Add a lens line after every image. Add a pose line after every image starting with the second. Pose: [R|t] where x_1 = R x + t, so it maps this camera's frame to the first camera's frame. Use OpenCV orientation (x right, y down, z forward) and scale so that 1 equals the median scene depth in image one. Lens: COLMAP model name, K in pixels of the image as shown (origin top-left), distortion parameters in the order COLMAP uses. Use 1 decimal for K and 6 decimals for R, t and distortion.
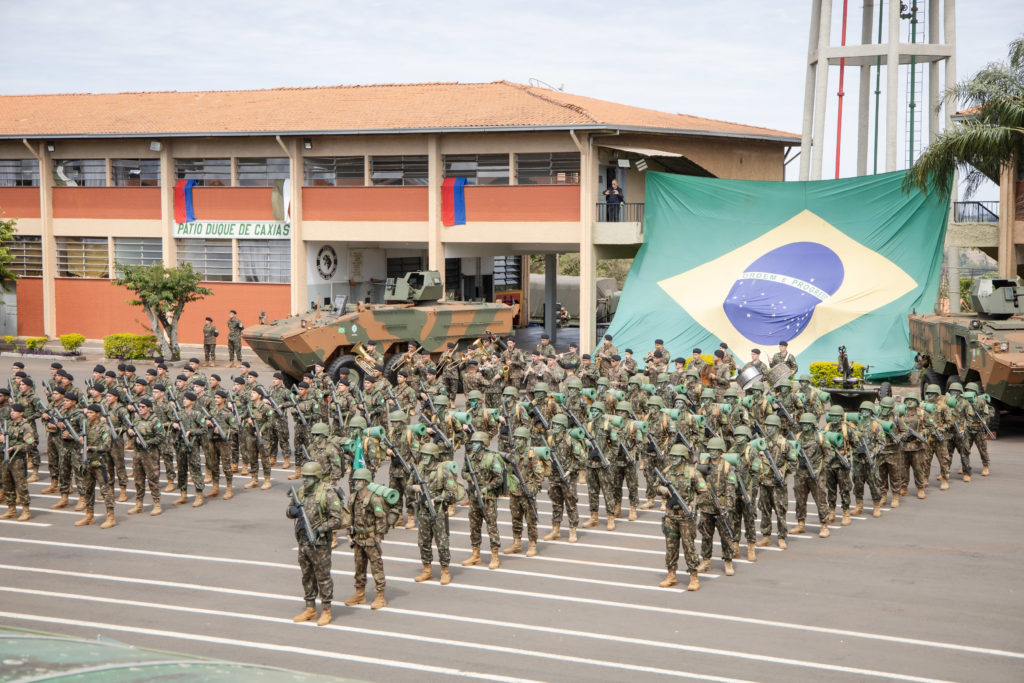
lens RADIAL K [[1904.2, 0, 512.0], [0, 1904.2, 341.5], [0, 0, 1]] dist [0.309937, 0.141520]
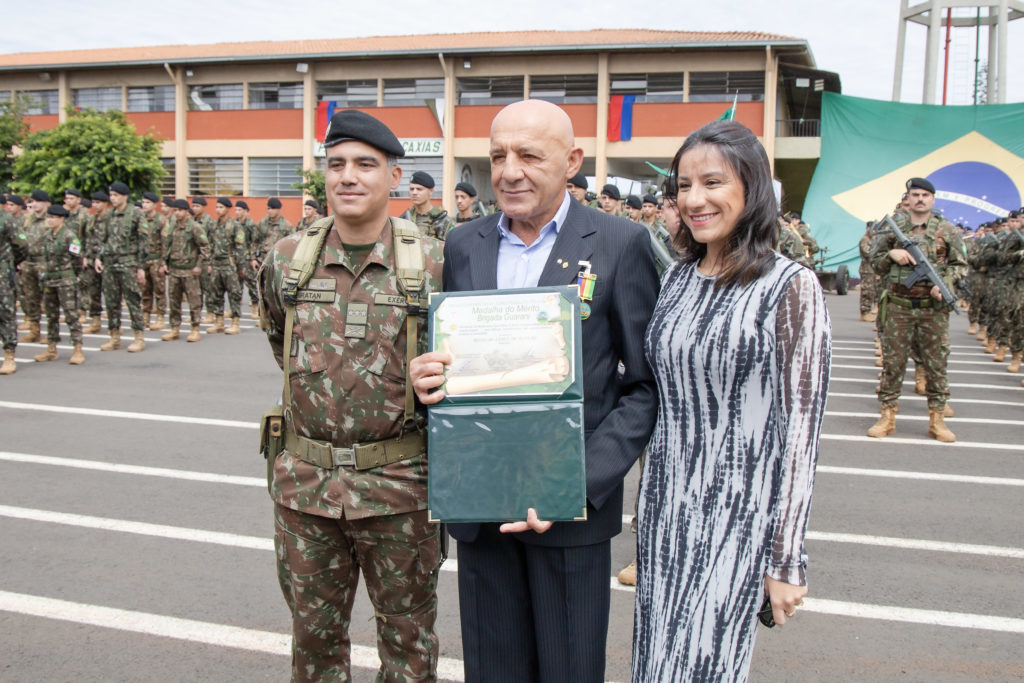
lens RADIAL K [[1130.1, 0, 512.0], [0, 1130.1, 341.5], [0, 0, 1]] dist [-0.081203, 0.035872]
pose [[0.974870, -0.002672, 0.222759, -0.208849], [-0.005015, 0.999411, 0.033934, 0.026393], [-0.222719, -0.034199, 0.974283, 0.373141]]
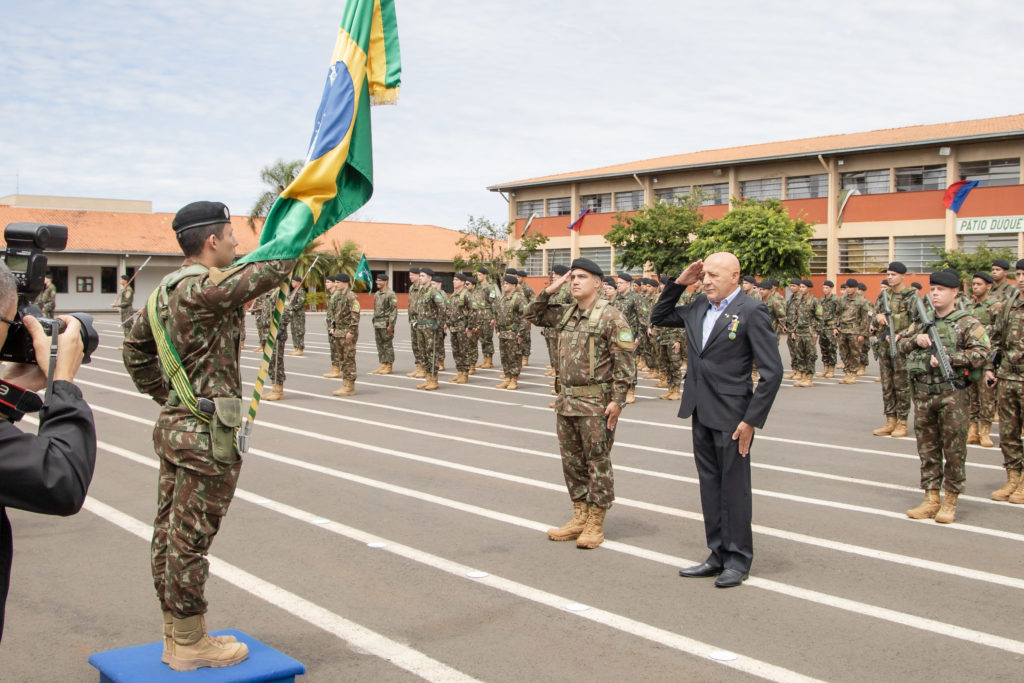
lens RADIAL K [[1130.1, 0, 512.0], [0, 1130.1, 341.5], [0, 0, 1]] dist [-0.081203, 0.035872]
pose [[0.931453, 0.025635, -0.362957, -0.180218], [-0.035263, 0.999179, -0.019925, 0.029417], [0.362148, 0.031358, 0.931593, 0.315983]]
